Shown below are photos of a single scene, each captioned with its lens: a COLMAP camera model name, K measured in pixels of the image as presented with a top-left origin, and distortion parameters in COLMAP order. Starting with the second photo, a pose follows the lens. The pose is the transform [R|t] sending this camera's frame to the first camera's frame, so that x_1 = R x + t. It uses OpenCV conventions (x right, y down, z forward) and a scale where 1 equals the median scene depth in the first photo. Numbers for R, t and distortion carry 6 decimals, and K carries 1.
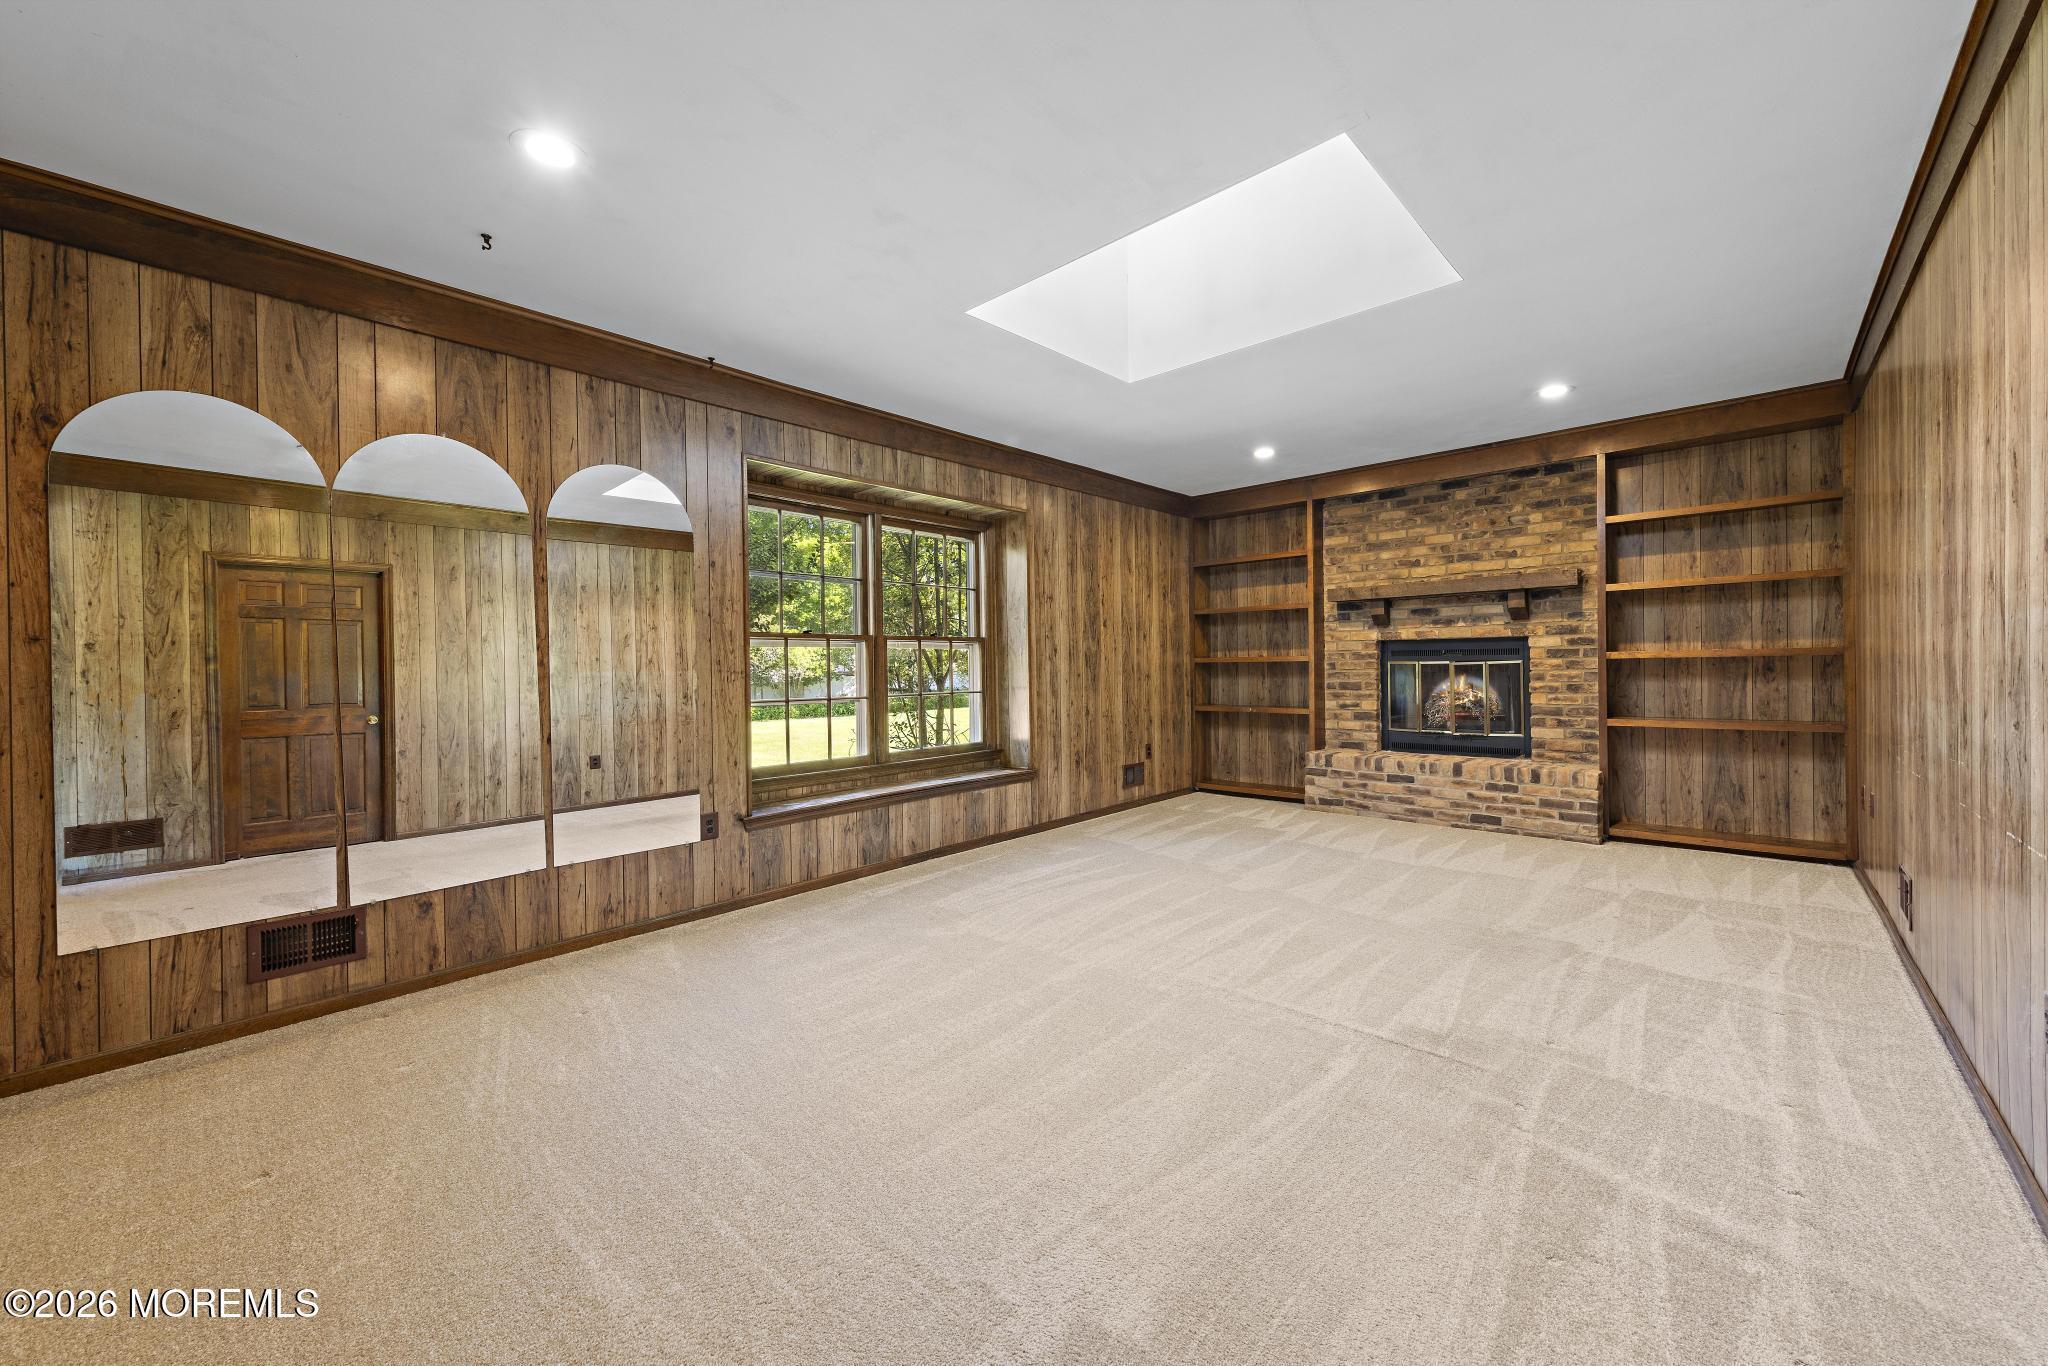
lens RADIAL K [[780.1, 0, 1036.0], [0, 780.1, 671.3], [0, 0, 1]] dist [0.009450, 0.000025]
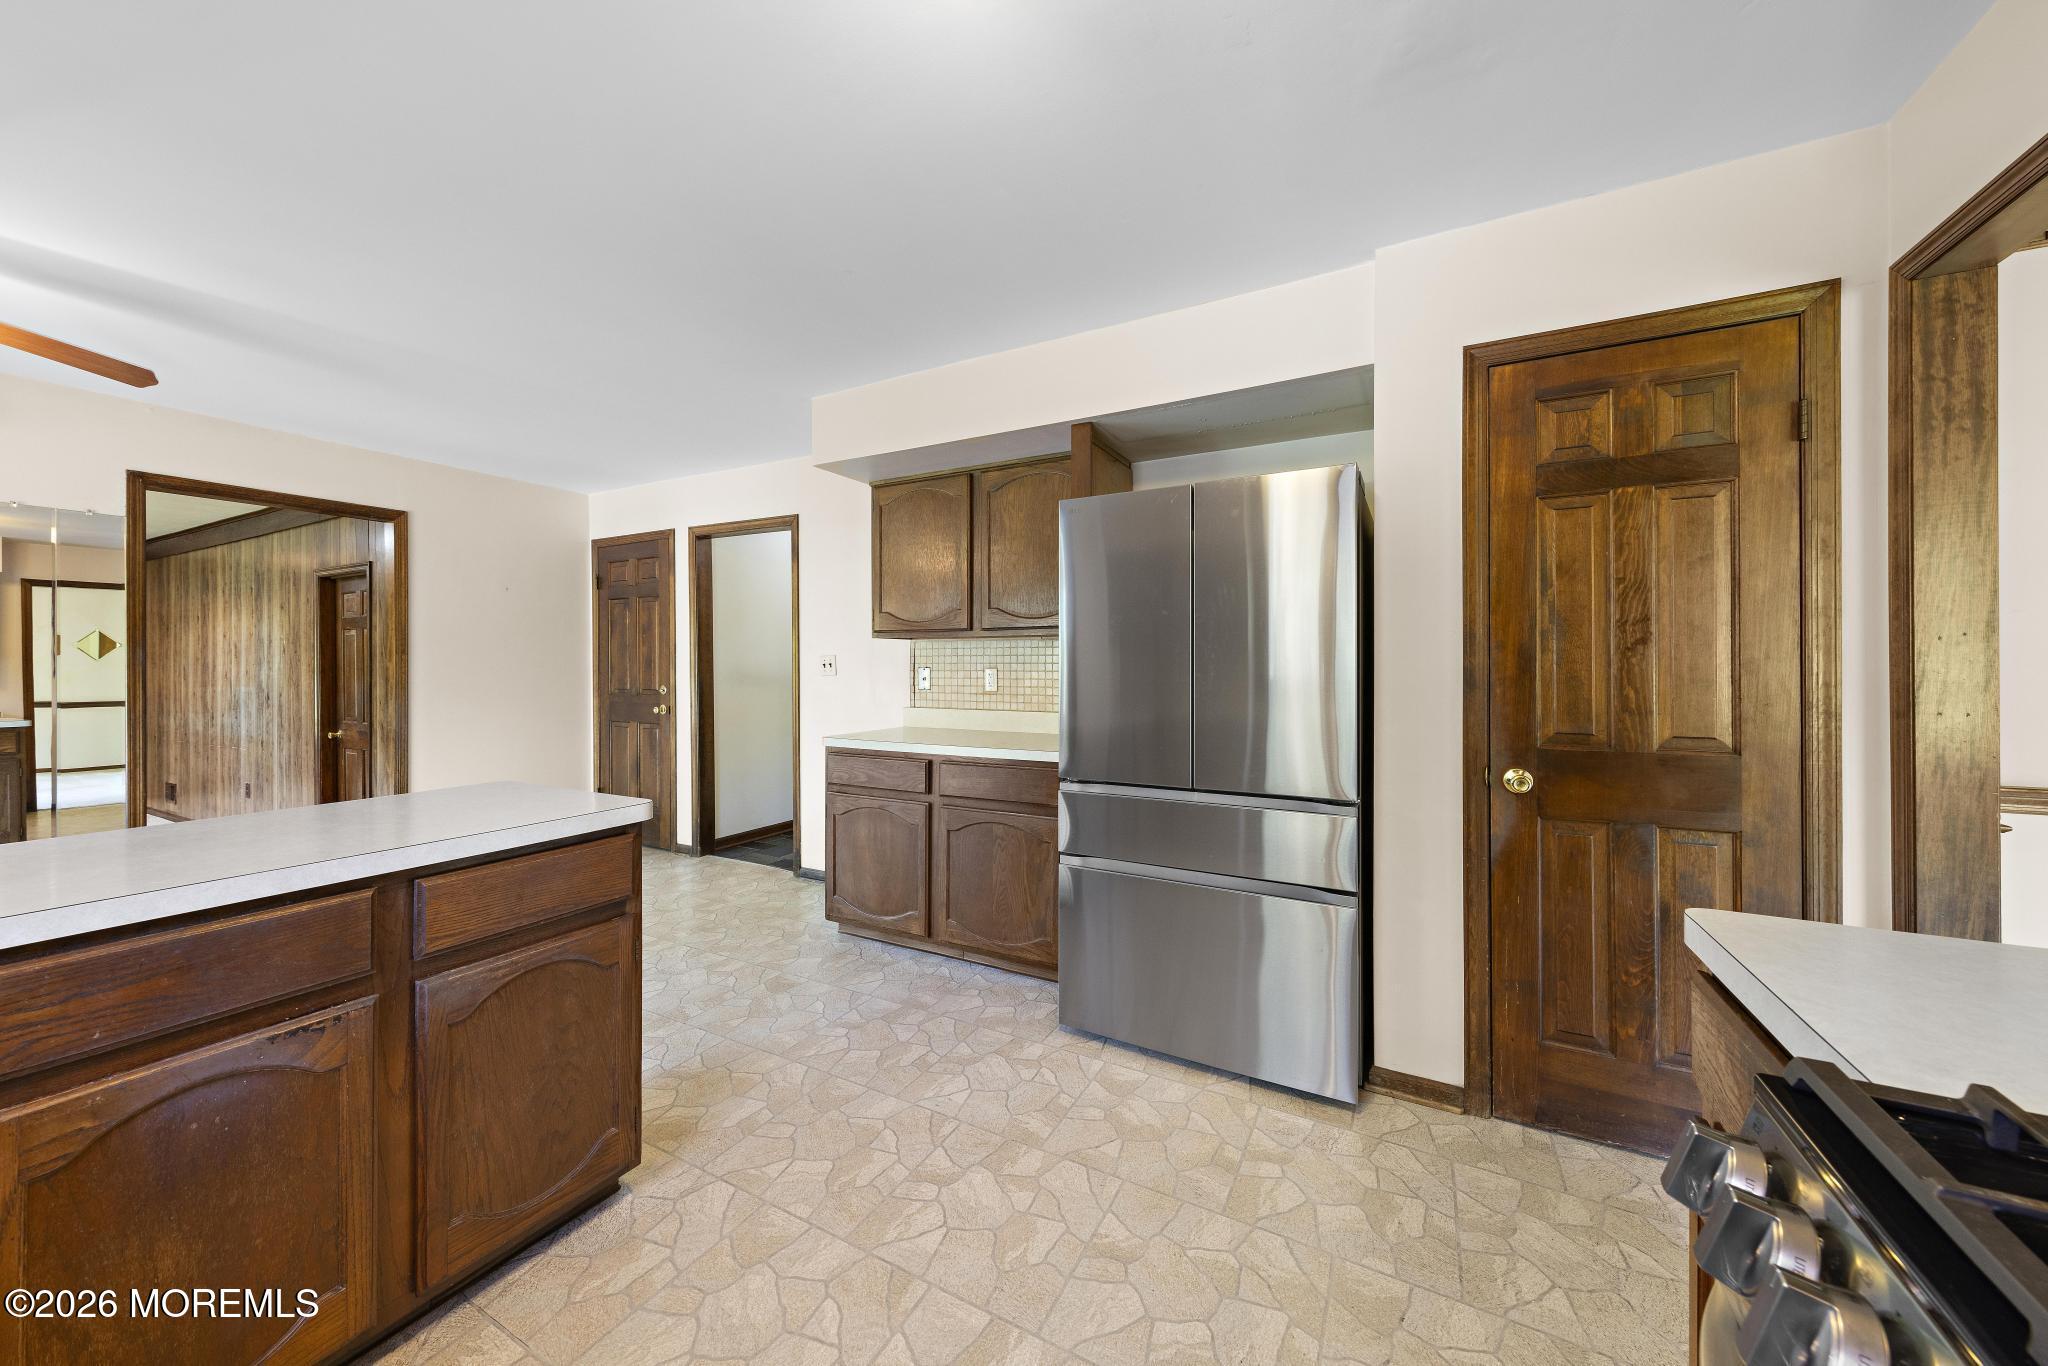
lens RADIAL K [[721.6, 0, 1025.8], [0, 721.6, 667.1], [0, 0, 1]] dist [0.000878, -0.000045]
pose [[-0.241194, 0.014098, 0.970374, -0.959399], [0.011604, 0.999865, -0.011642, -0.028112], [-0.970407, 0.008453, -0.241325, -0.579782]]
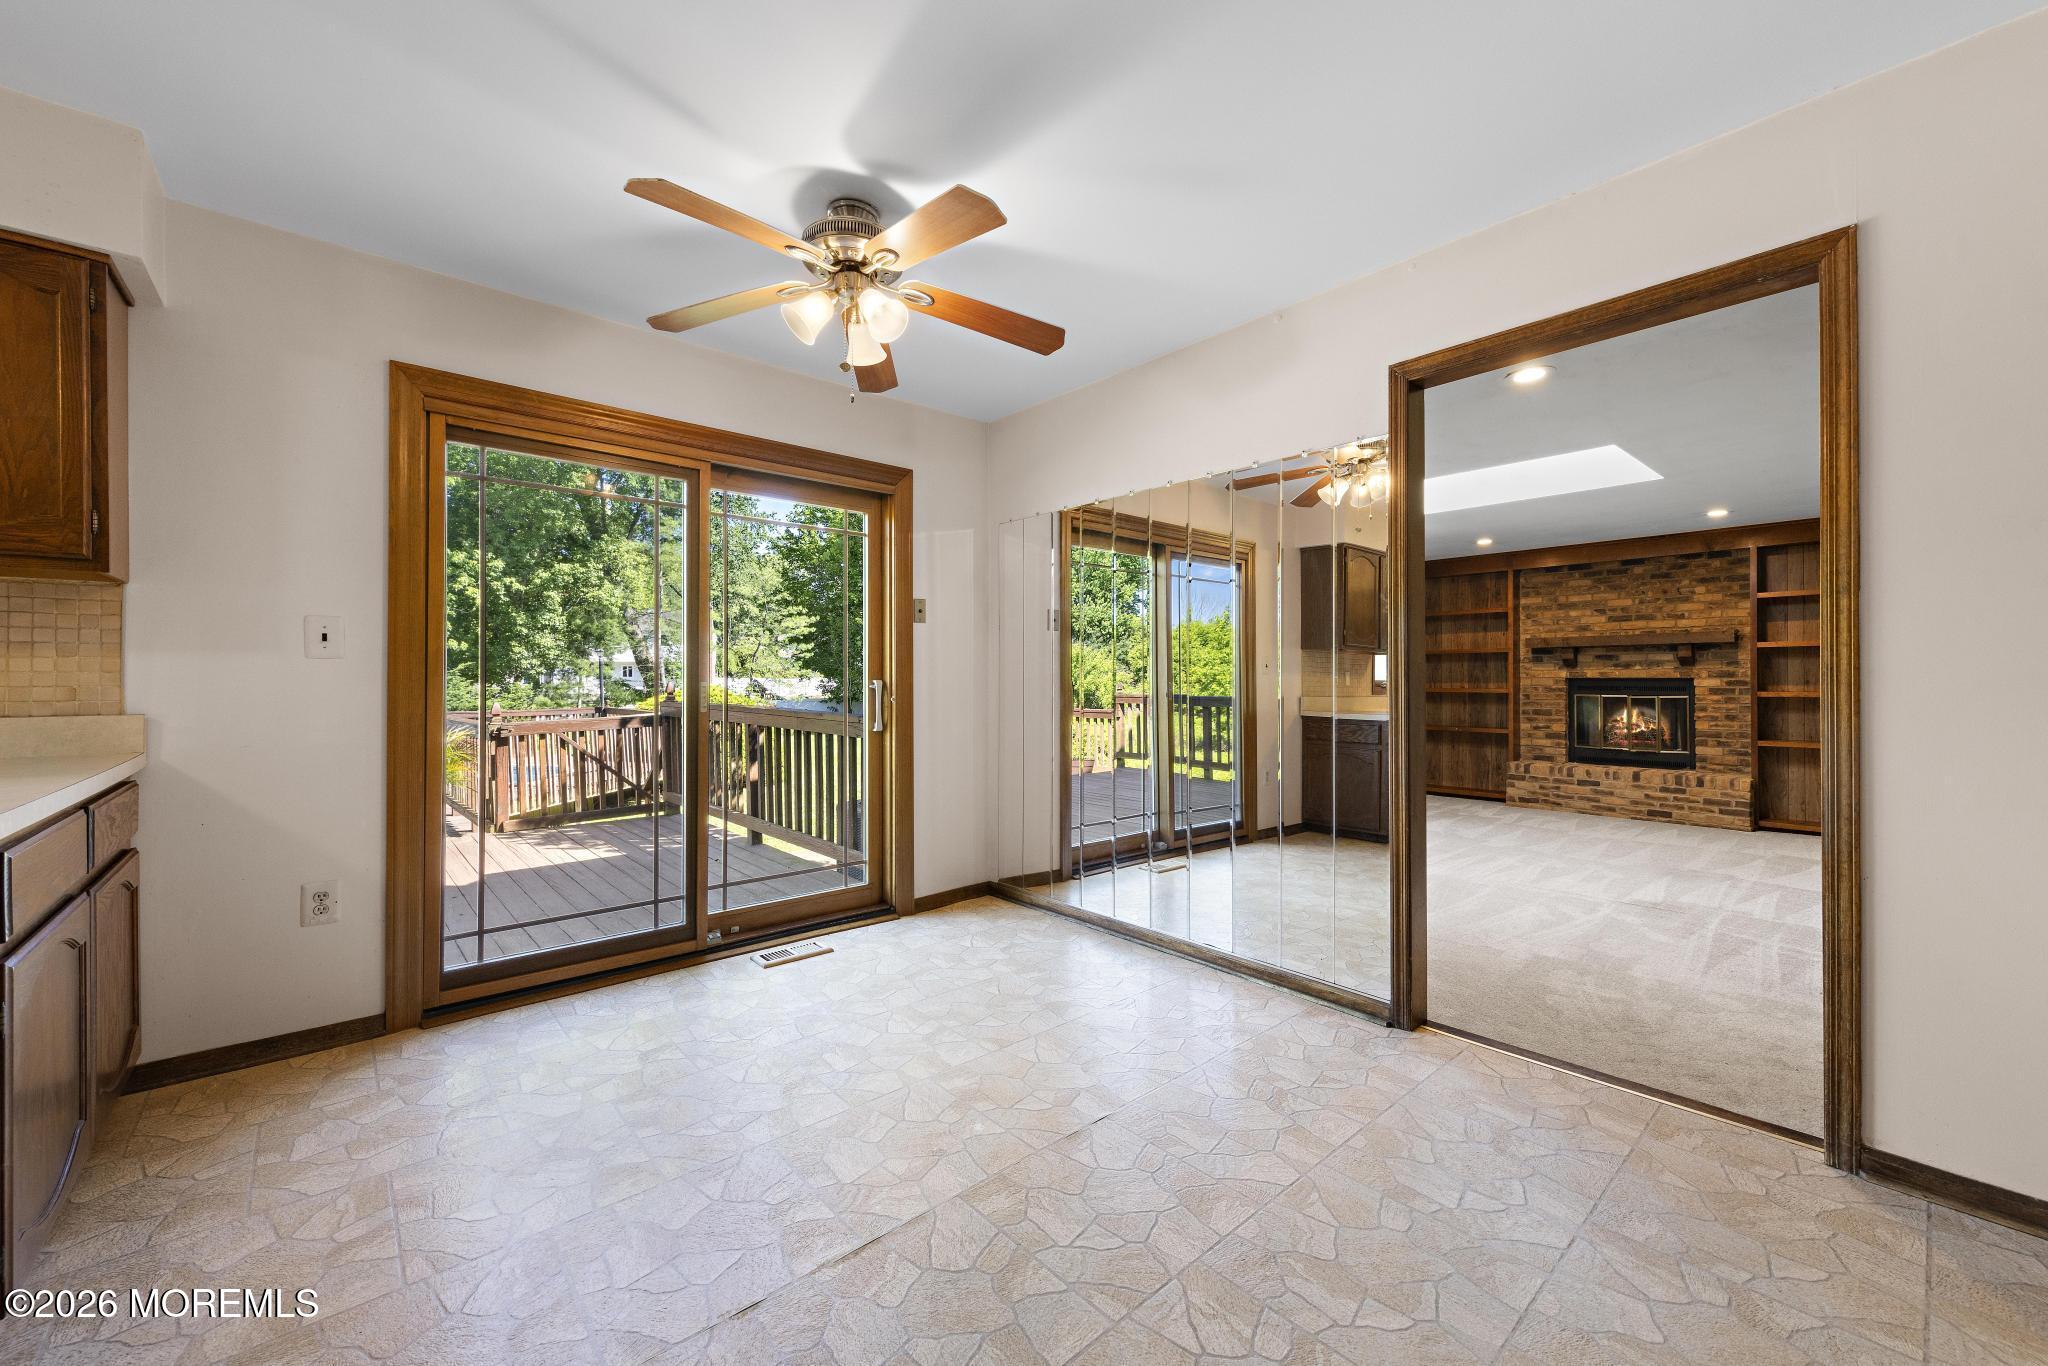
lens RADIAL K [[800.4, 0, 1025.4], [0, 800.4, 676.8], [0, 0, 1]] dist [0.004964, -0.000109]
pose [[0.993461, 0.012663, -0.113467, -0.348984], [-0.013940, 0.999848, -0.010467, -0.016851], [0.113317, 0.011980, 0.993487, -0.490759]]
